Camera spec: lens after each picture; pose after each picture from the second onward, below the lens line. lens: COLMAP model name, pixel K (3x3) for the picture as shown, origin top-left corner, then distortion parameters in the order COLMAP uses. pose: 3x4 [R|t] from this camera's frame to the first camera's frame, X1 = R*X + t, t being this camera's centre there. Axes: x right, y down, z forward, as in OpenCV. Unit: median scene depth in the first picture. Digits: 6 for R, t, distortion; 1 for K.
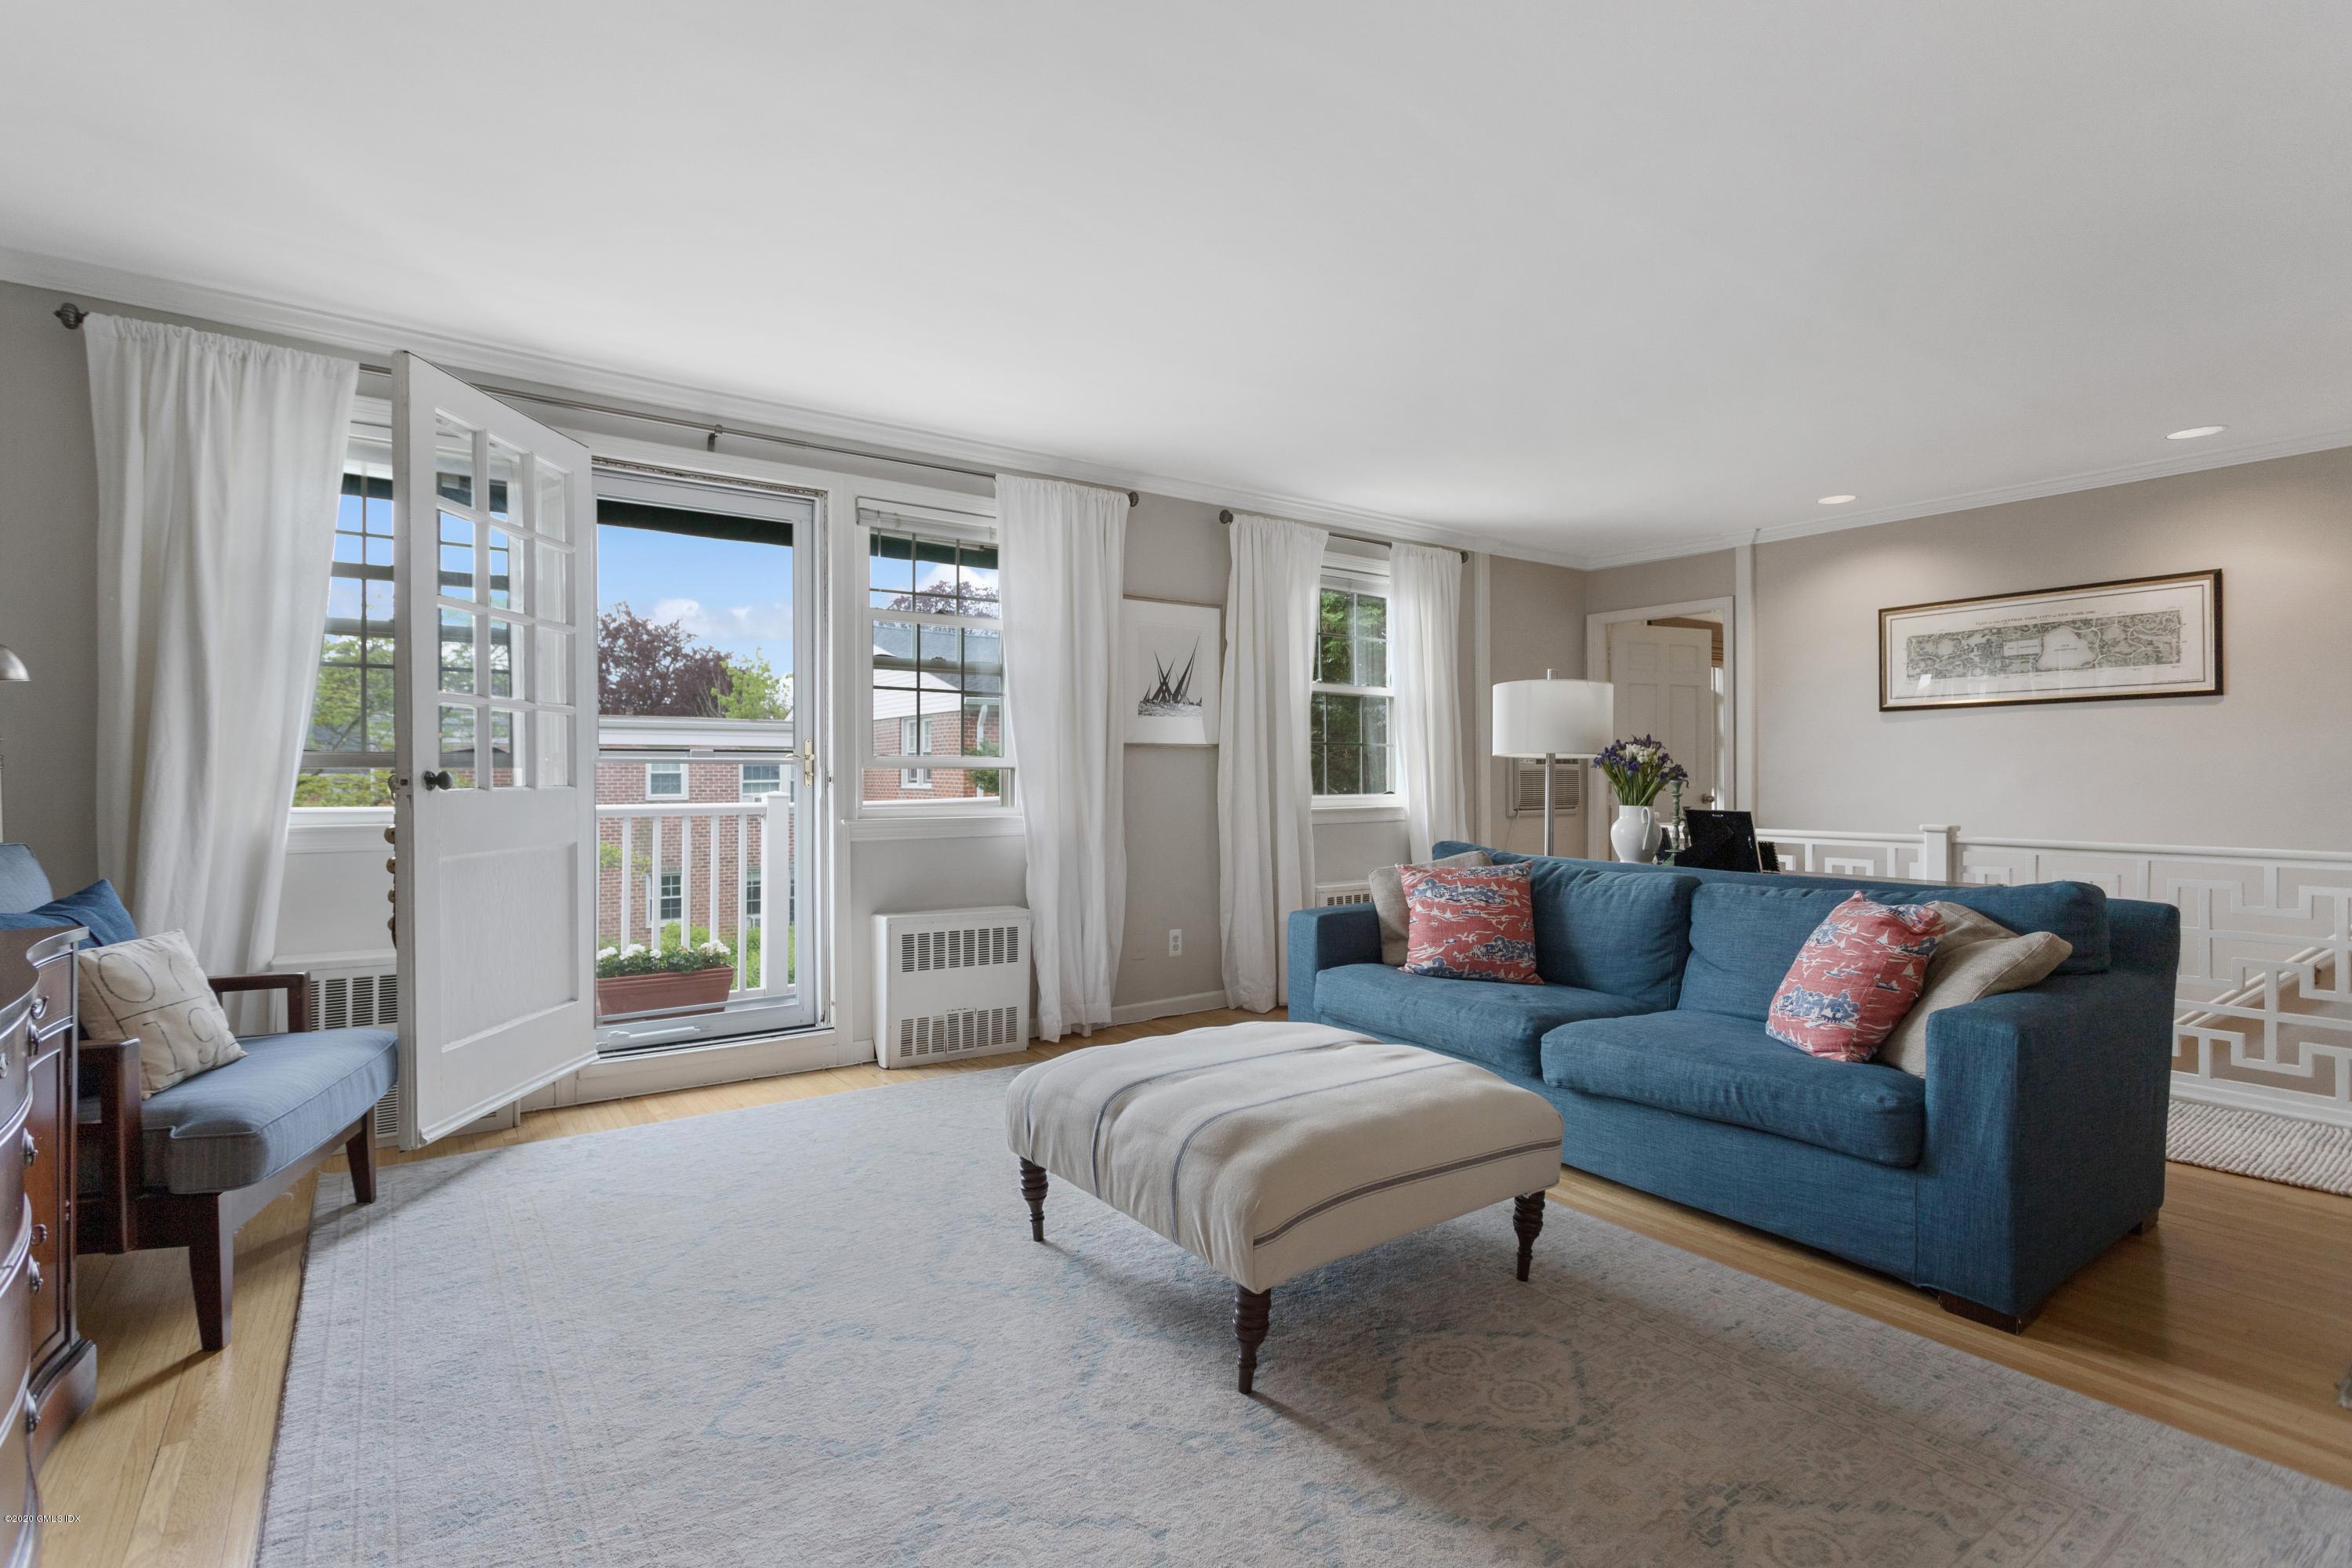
lens RADIAL K [[1119.3, 0, 1188.1], [0, 1119.3, 780.9], [0, 0, 1]] dist [0.001701, 0.000521]
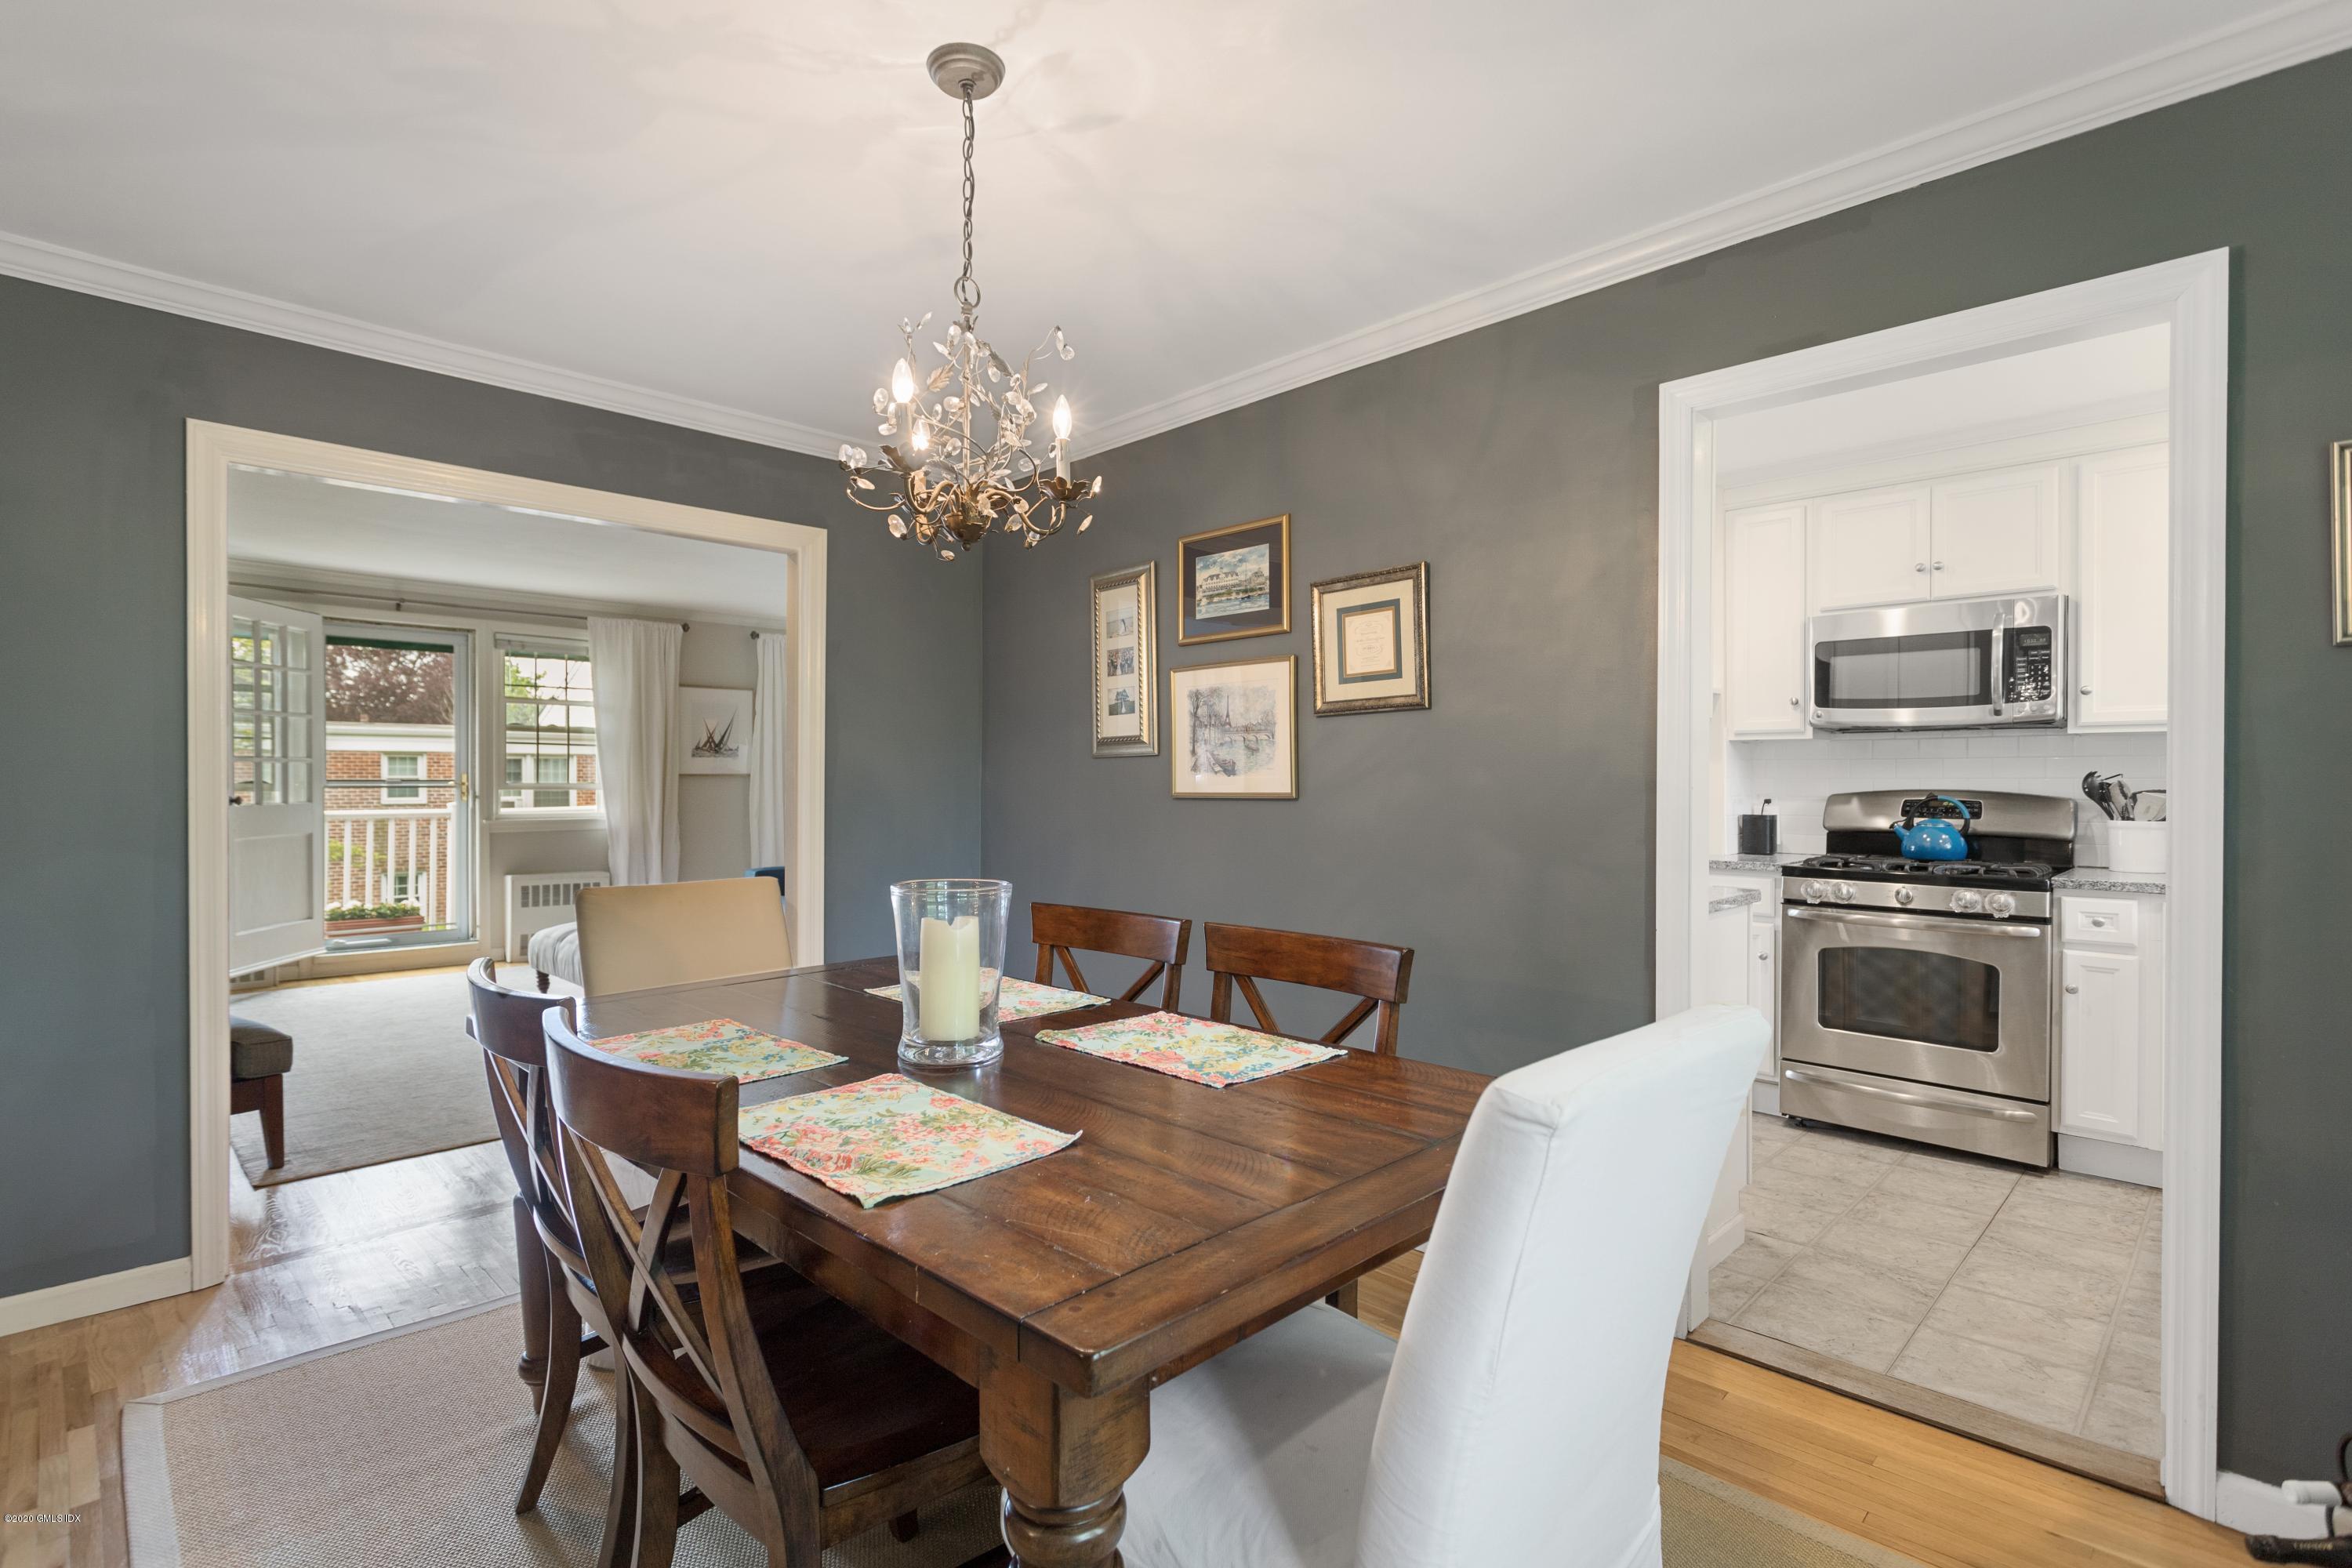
lens RADIAL K [[1116.8, 0, 1181.8], [0, 1116.8, 790.2], [0, 0, 1]] dist [0.003443, 0.000408]
pose [[0.986594, 0.003609, 0.163152, 0.439275], [-0.004583, 0.999974, 0.005592, -0.024124], [-0.163127, -0.006265, 0.986585, -0.817204]]
